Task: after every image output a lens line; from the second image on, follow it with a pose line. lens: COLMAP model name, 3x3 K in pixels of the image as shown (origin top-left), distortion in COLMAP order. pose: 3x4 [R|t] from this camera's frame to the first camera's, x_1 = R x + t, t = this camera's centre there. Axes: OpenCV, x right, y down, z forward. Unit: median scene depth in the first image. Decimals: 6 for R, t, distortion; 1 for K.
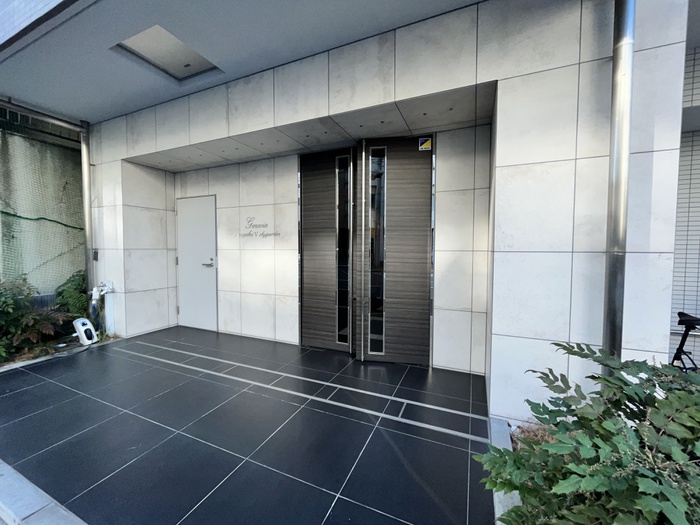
lens RADIAL K [[285.1, 0, 349.3], [0, 285.1, 260.3], [0, 0, 1]] dist [-0.002367, -0.000755]
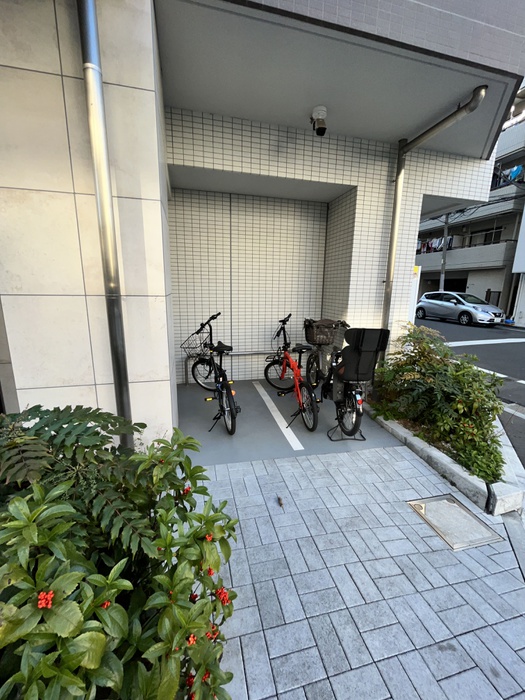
lens RADIAL K [[285.1, 0, 260.7], [0, 285.1, 351.5], [0, 0, 1]] dist [-0.002367, -0.000755]
pose [[0.793571, -0.119979, 0.596532, 0.321940], [0.013664, 0.983634, 0.179658, -0.003298], [-0.608325, -0.134420, 0.782223, -0.080033]]
